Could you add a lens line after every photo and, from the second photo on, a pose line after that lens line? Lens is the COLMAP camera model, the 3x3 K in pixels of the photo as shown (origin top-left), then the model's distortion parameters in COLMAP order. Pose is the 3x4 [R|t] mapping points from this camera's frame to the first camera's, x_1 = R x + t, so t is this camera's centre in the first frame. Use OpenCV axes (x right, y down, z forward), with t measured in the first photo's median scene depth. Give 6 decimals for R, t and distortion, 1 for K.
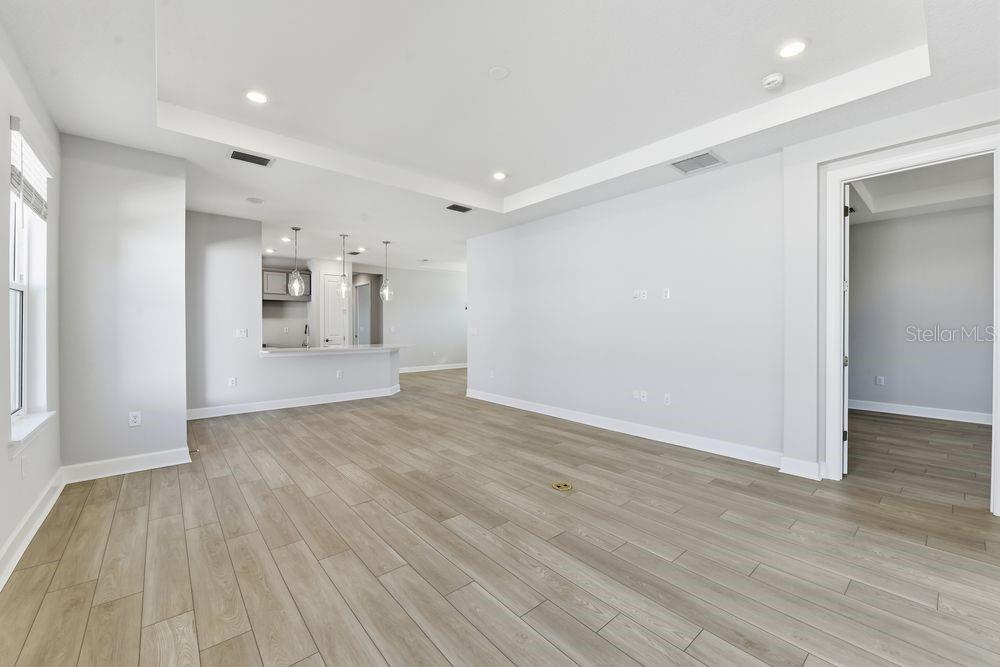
lens RADIAL K [[399.7, 0, 501.6], [0, 399.7, 325.4], [0, 0, 1]] dist [-0.012112, -0.000614]
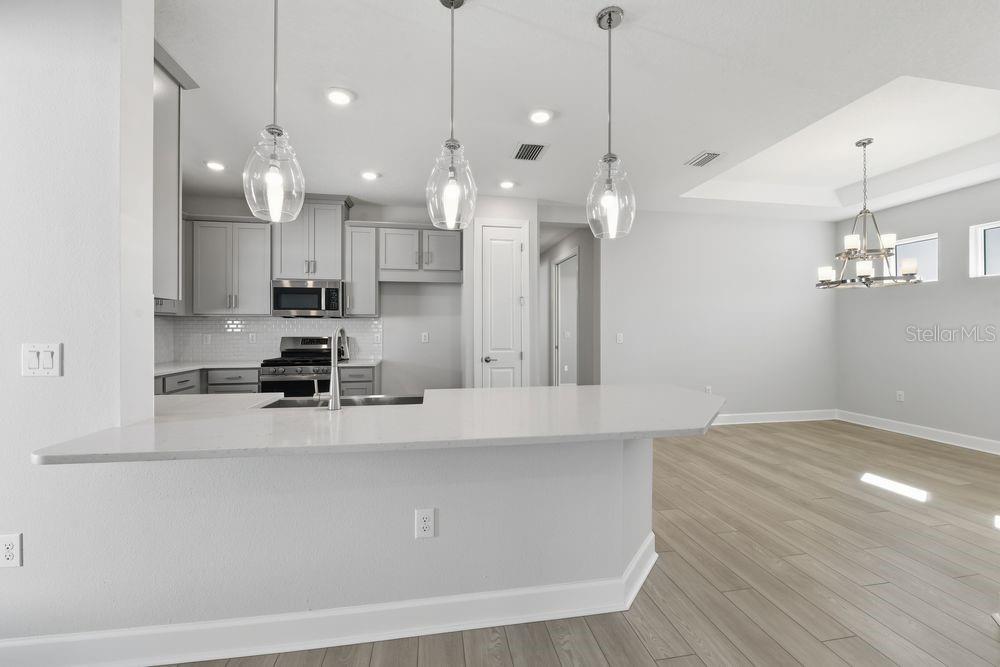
lens RADIAL K [[399.7, 0, 498.9], [0, 399.7, 328.7], [0, 0, 1]] dist [-0.012112, -0.000614]
pose [[0.858117, 0.002224, -0.513449, -0.408960], [-0.001577, 0.999997, 0.001697, -0.002854], [0.513452, -0.000647, 0.858118, 1.390076]]
